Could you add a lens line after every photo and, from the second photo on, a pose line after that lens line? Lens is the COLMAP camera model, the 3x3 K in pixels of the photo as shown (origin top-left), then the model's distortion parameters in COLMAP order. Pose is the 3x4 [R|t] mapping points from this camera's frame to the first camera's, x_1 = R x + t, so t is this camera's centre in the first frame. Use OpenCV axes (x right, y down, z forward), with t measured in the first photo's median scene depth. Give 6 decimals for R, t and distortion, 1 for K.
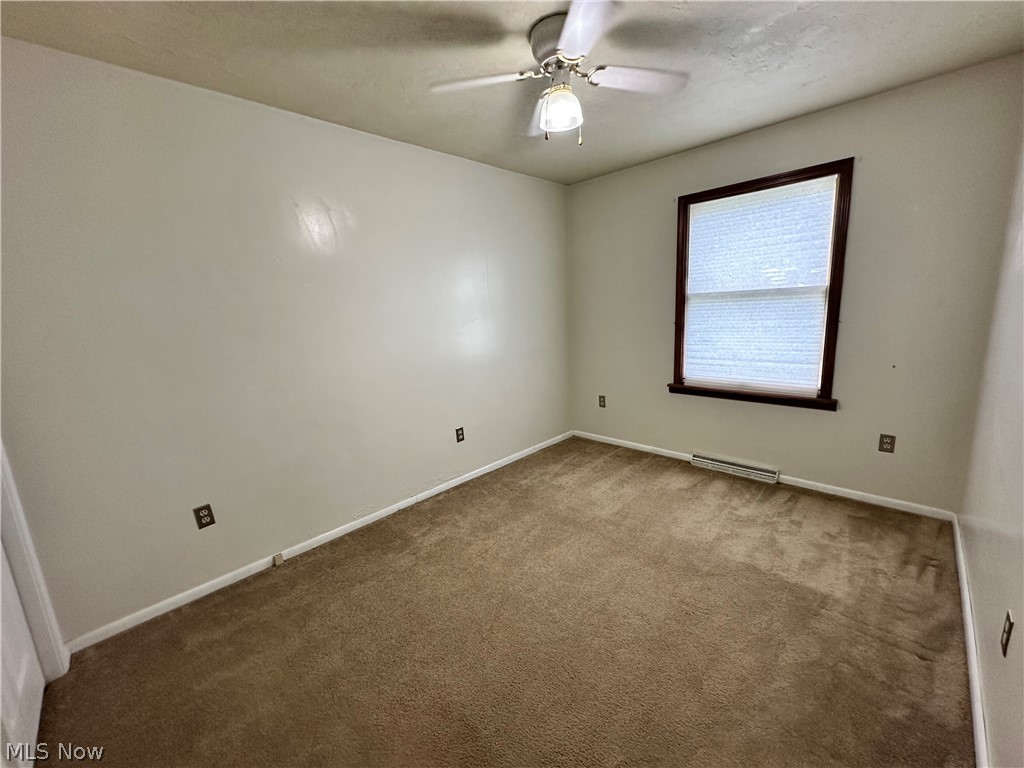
lens RADIAL K [[409.3, 0, 512.0], [0, 409.3, 384.0], [0, 0, 1]] dist [0.003065, -0.000320]
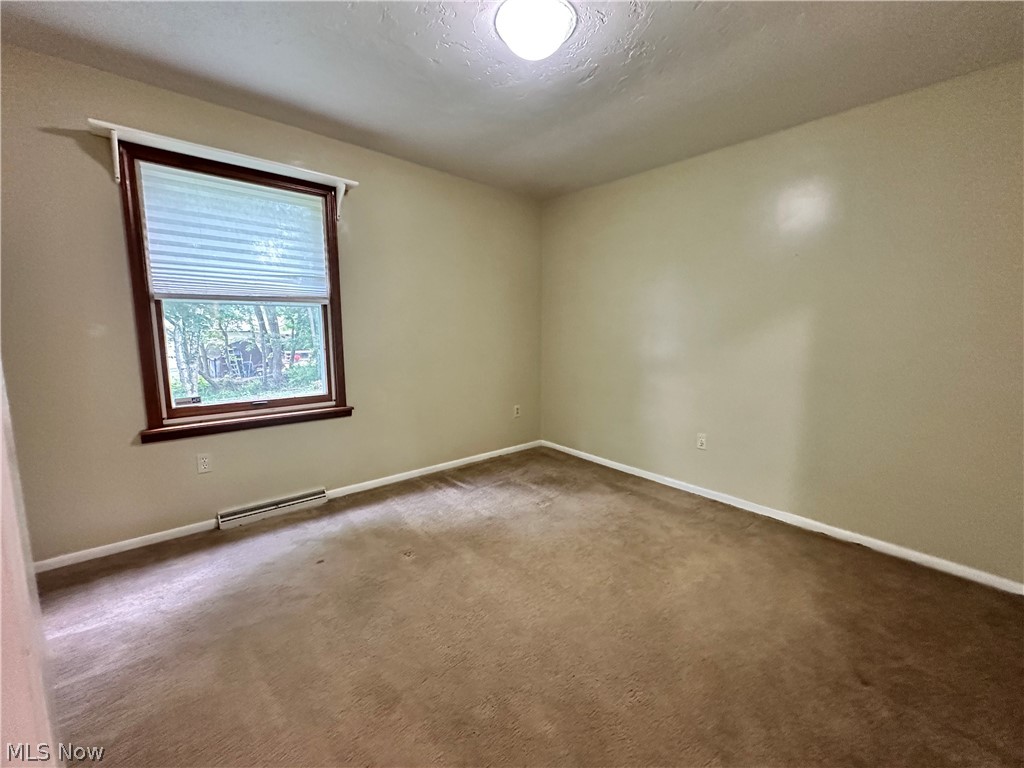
lens RADIAL K [[409.3, 0, 512.0], [0, 409.3, 384.0], [0, 0, 1]] dist [0.003065, -0.000320]
pose [[0.074458, -0.078572, 0.994124, -0.217675], [0.177435, 0.982028, 0.064326, -0.010176], [-0.981312, 0.171603, 0.087061, 0.401152]]
